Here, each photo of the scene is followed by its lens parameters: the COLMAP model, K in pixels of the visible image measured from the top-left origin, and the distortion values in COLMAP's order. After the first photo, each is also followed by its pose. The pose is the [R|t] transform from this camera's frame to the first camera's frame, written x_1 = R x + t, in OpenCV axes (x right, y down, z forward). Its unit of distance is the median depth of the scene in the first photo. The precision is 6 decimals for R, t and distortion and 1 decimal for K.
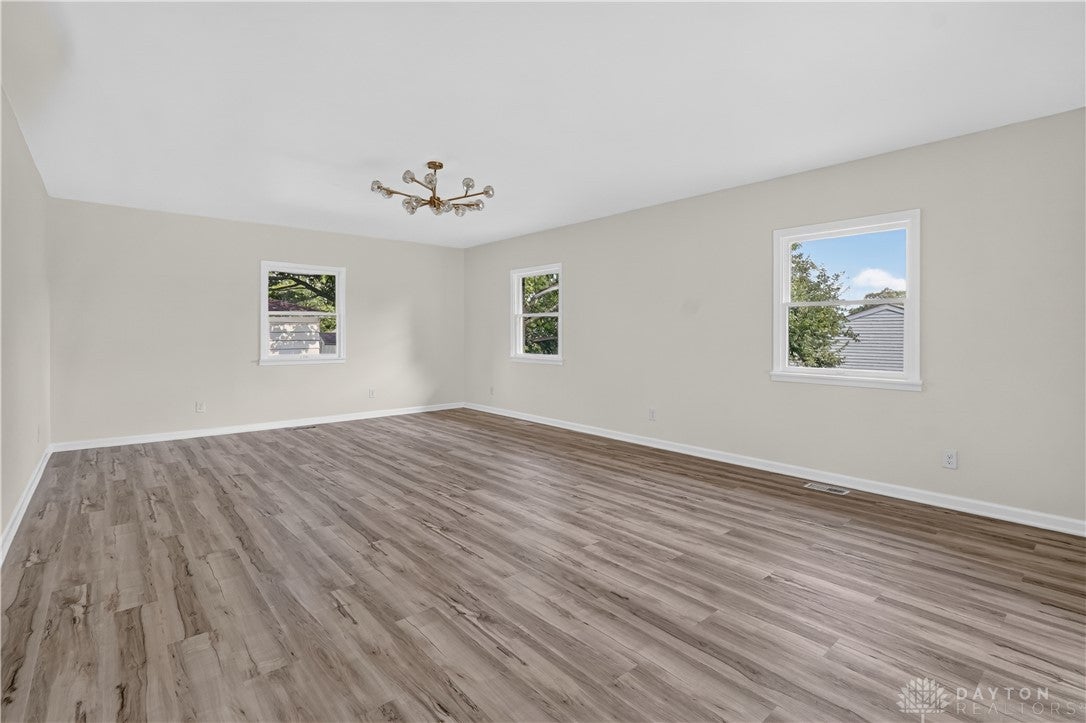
lens RADIAL K [[520.9, 0, 548.0], [0, 520.9, 314.9], [0, 0, 1]] dist [-0.038490, 0.015842]
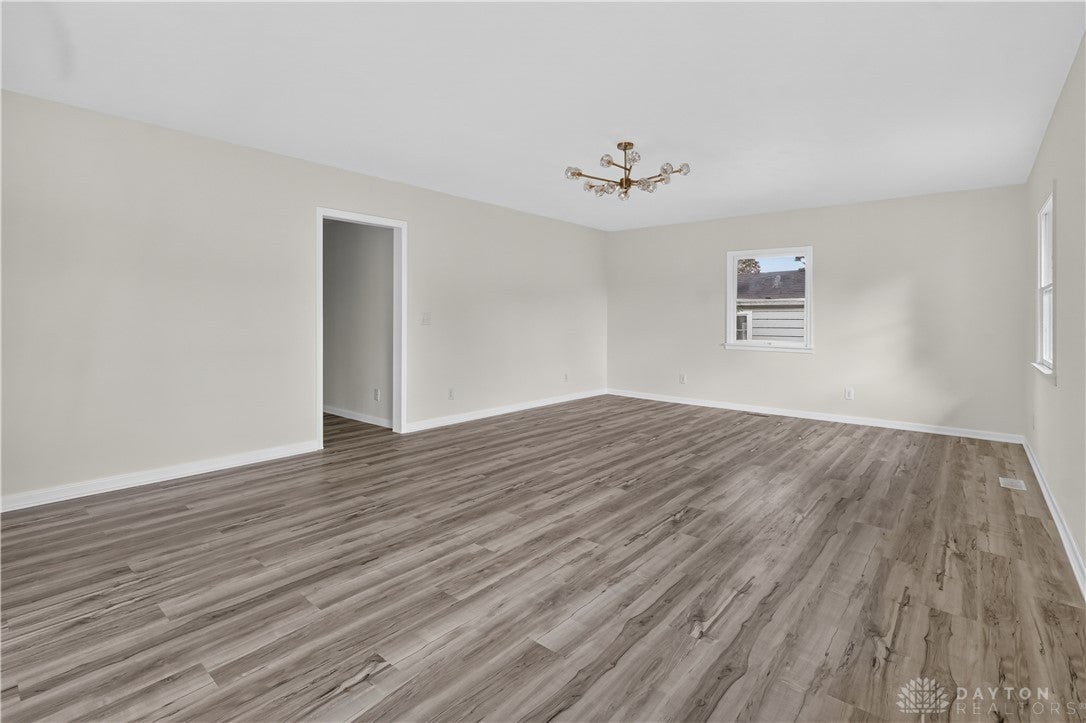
lens RADIAL K [[520.9, 0, 548.0], [0, 520.9, 314.9], [0, 0, 1]] dist [-0.038490, 0.015842]
pose [[0.144667, 0.001040, -0.989480, 1.044135], [0.022661, 0.999734, 0.004364, 0.024754], [0.989221, -0.023054, 0.144605, 1.012012]]
